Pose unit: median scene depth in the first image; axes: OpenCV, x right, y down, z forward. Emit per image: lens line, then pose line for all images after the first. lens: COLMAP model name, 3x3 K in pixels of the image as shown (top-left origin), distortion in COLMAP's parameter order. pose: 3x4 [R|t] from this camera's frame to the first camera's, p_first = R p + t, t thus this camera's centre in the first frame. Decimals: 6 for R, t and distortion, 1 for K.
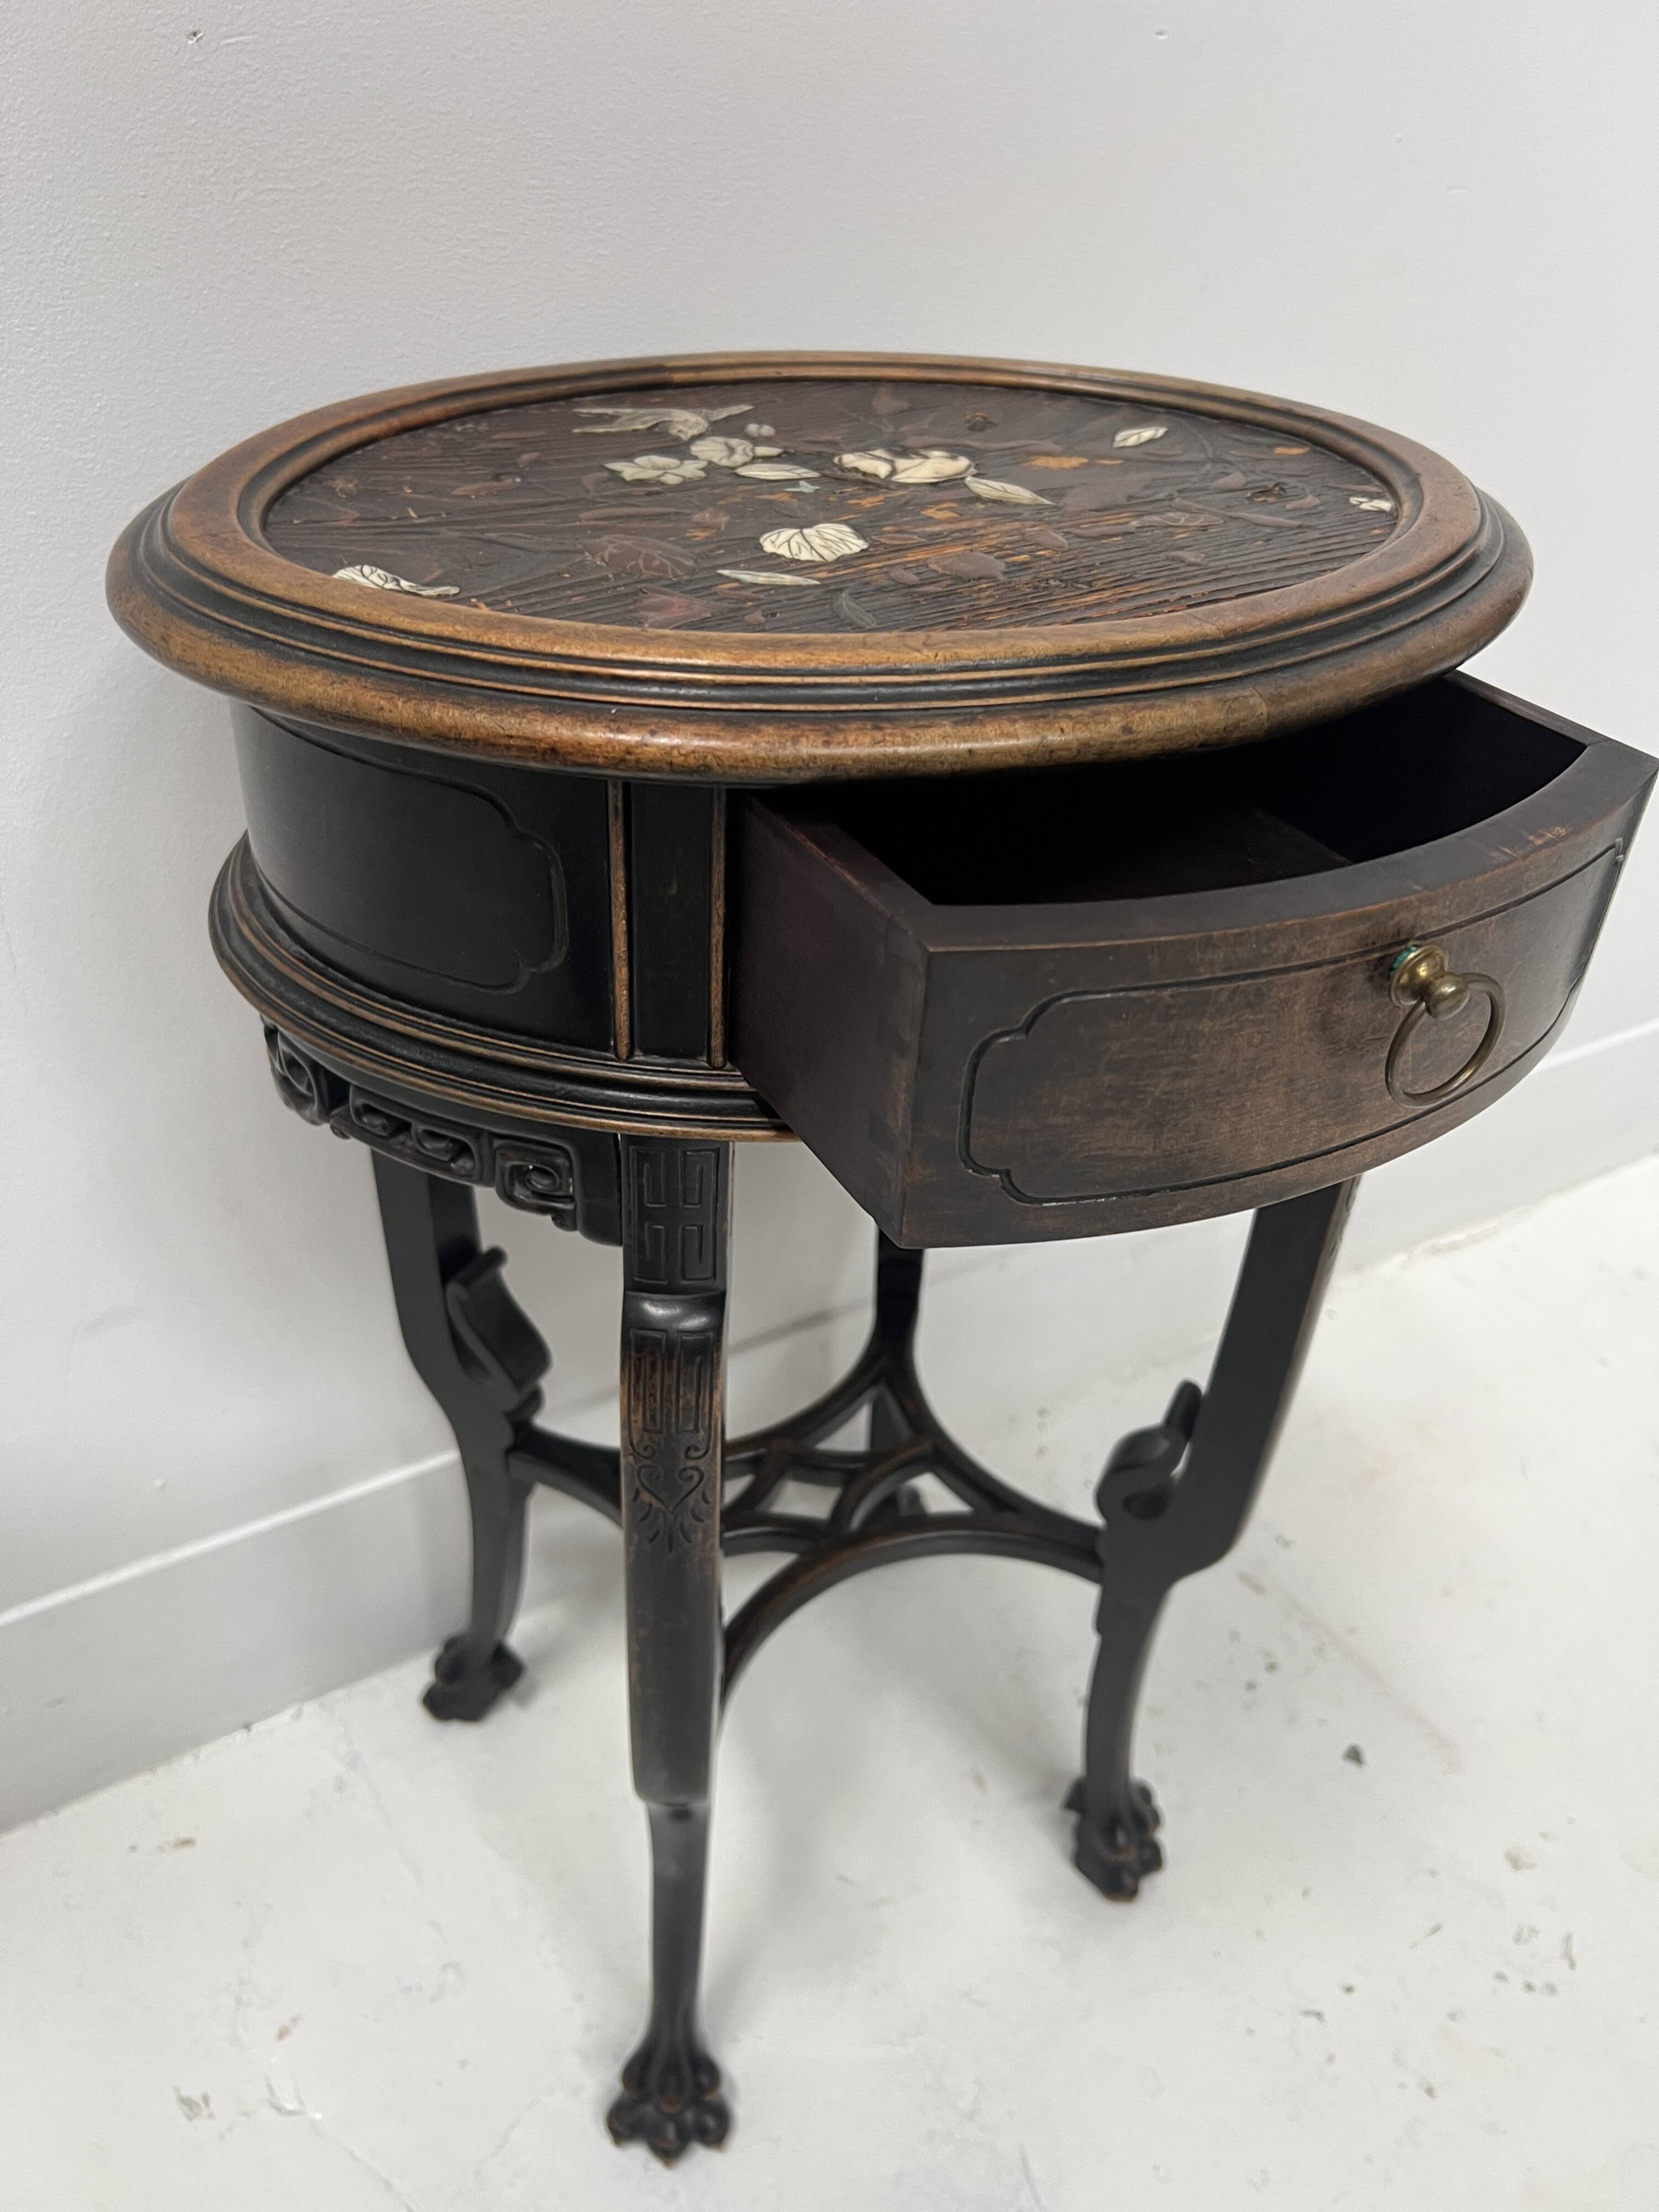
lens RADIAL K [[1694.5, 0, 819.9], [0, 1694.5, 1103.1], [0, 0, 1]] dist [0.032148, -0.045296]
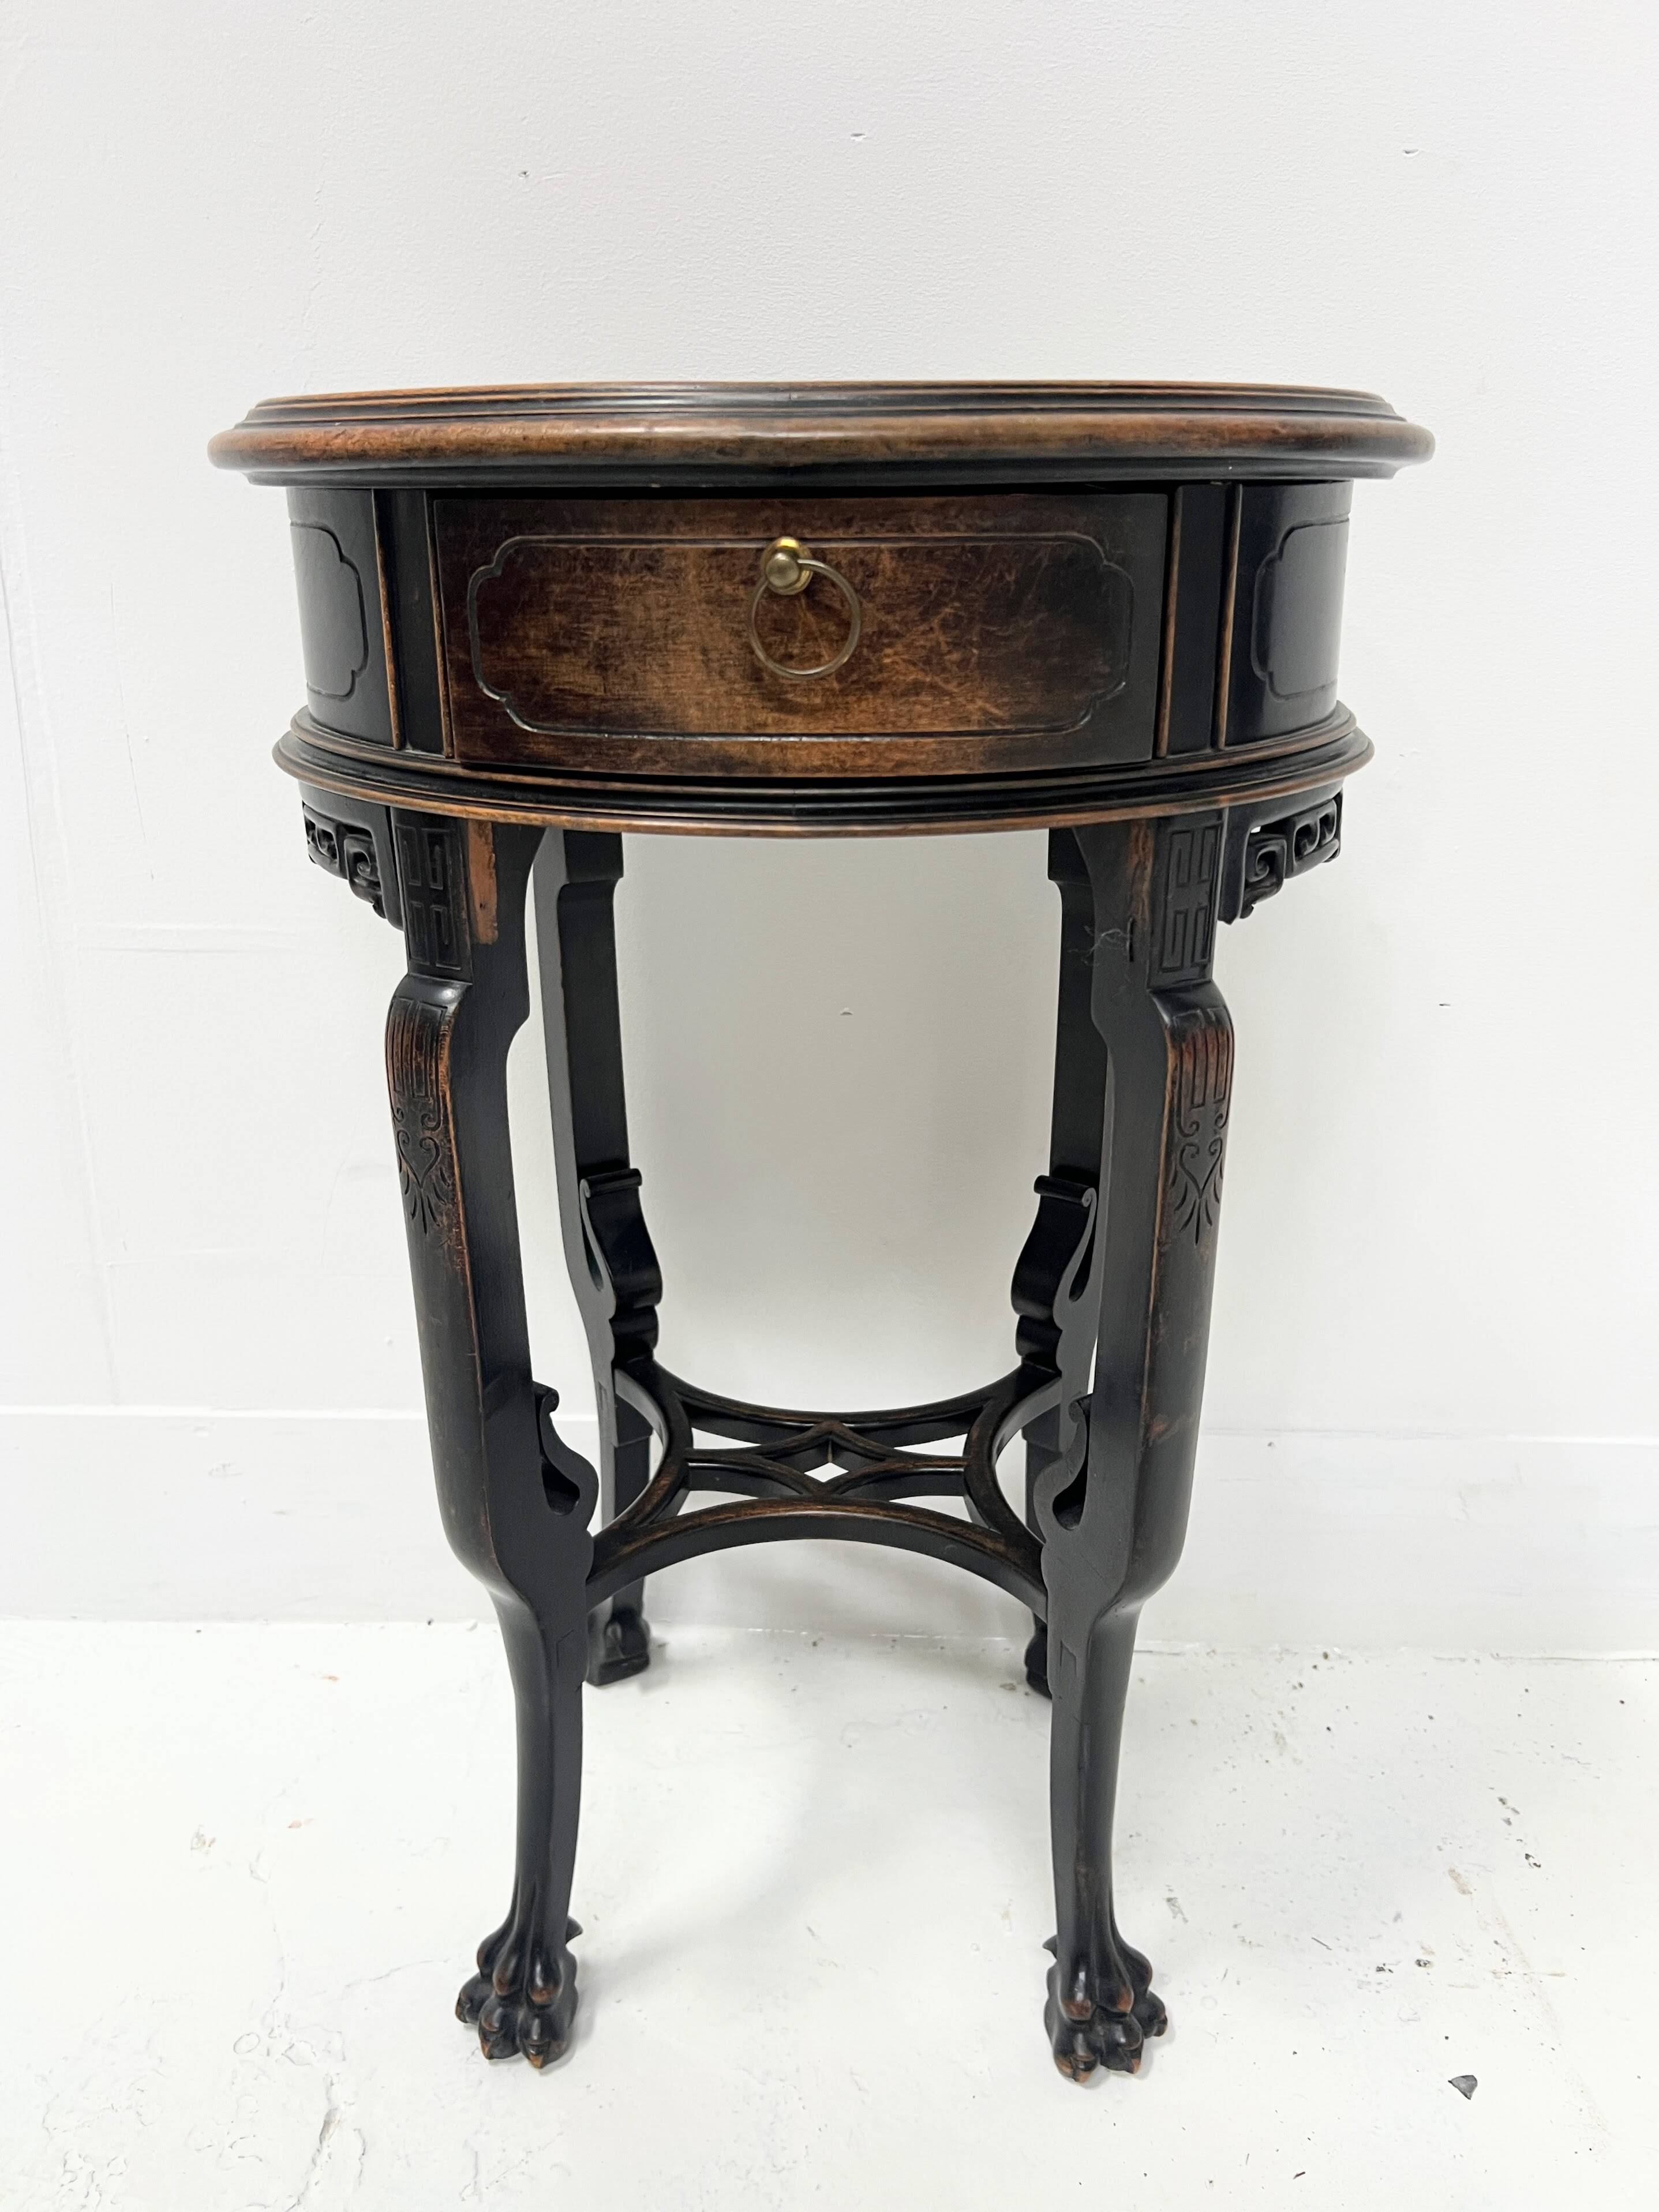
lens RADIAL K [[1770.9, 0, 830.7], [0, 1770.9, 1122.0], [0, 0, 1]] dist [0.035724, -0.052194]
pose [[0.845564, 0.146088, -0.513497, 0.529114], [-0.268360, 0.947792, -0.172259, 0.227896], [0.461523, 0.283458, 0.840623, 0.060710]]
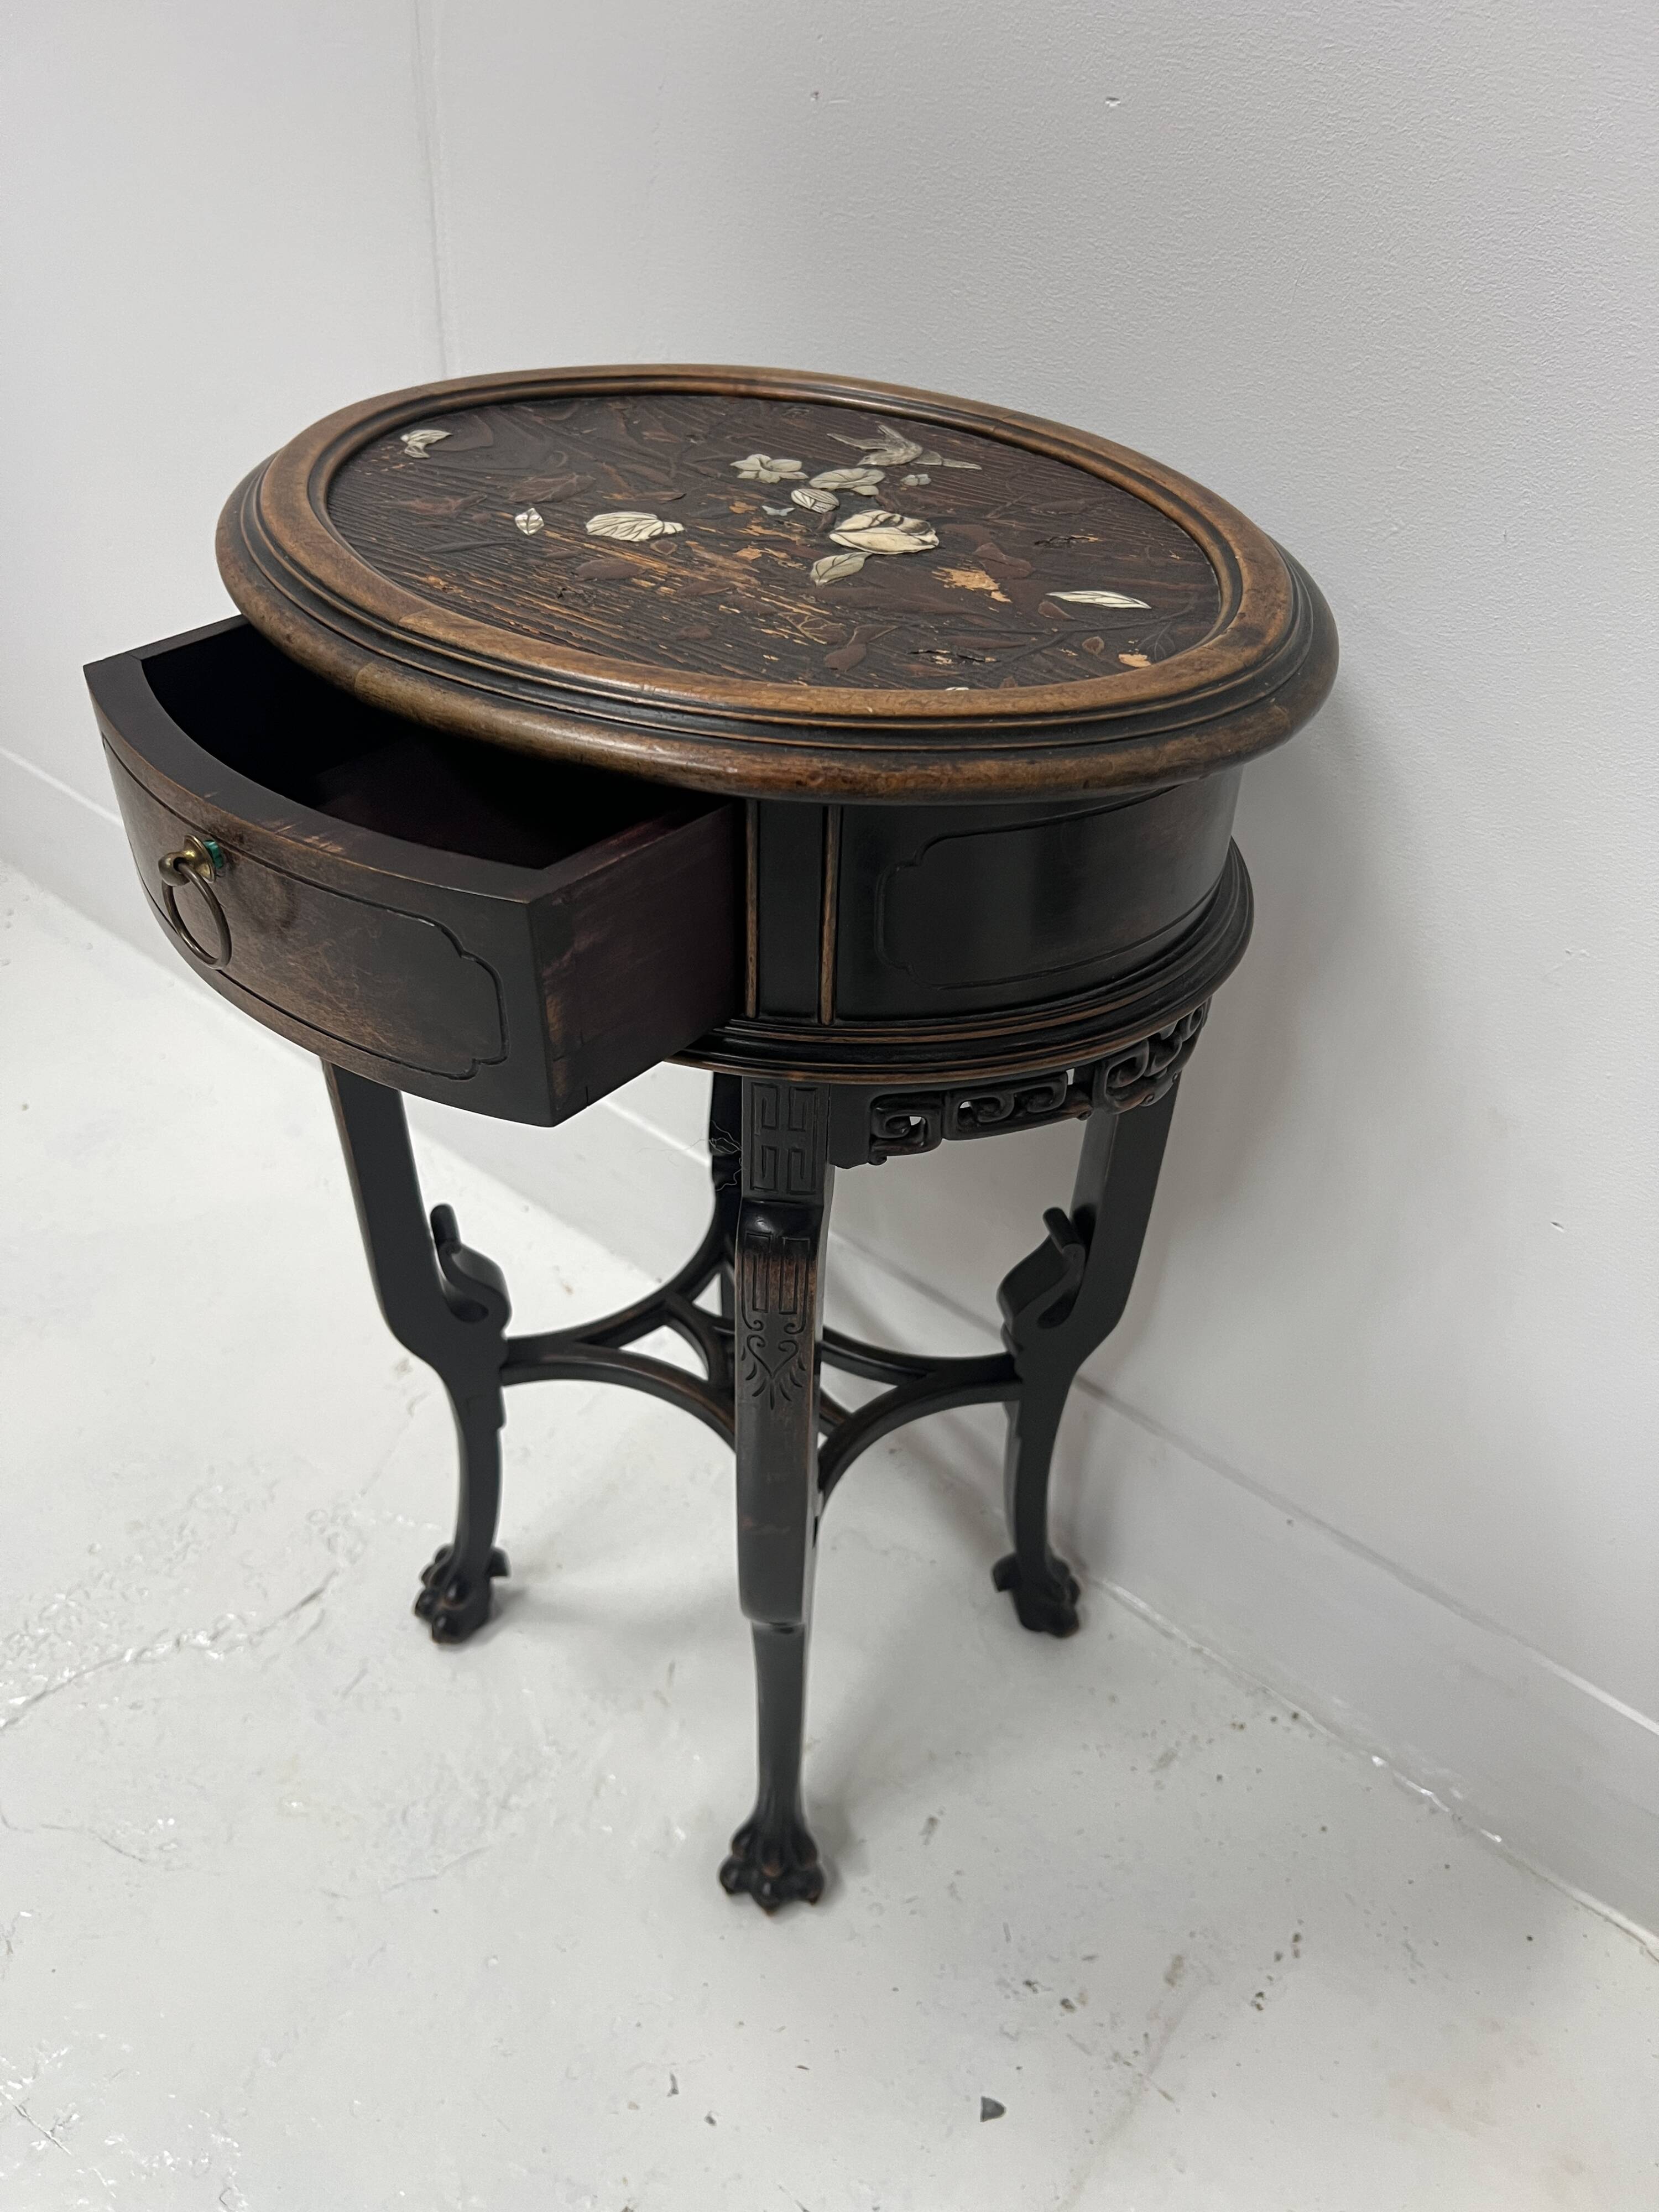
lens RADIAL K [[1694.5, 0, 819.1], [0, 1694.5, 1126.0], [0, 0, 1]] dist [0.032148, -0.045296]
pose [[0.330558, 0.561180, -0.758820, 0.837547], [-0.549078, 0.768293, 0.328996, -0.316219], [0.767623, 0.307899, 0.562097, 0.342963]]
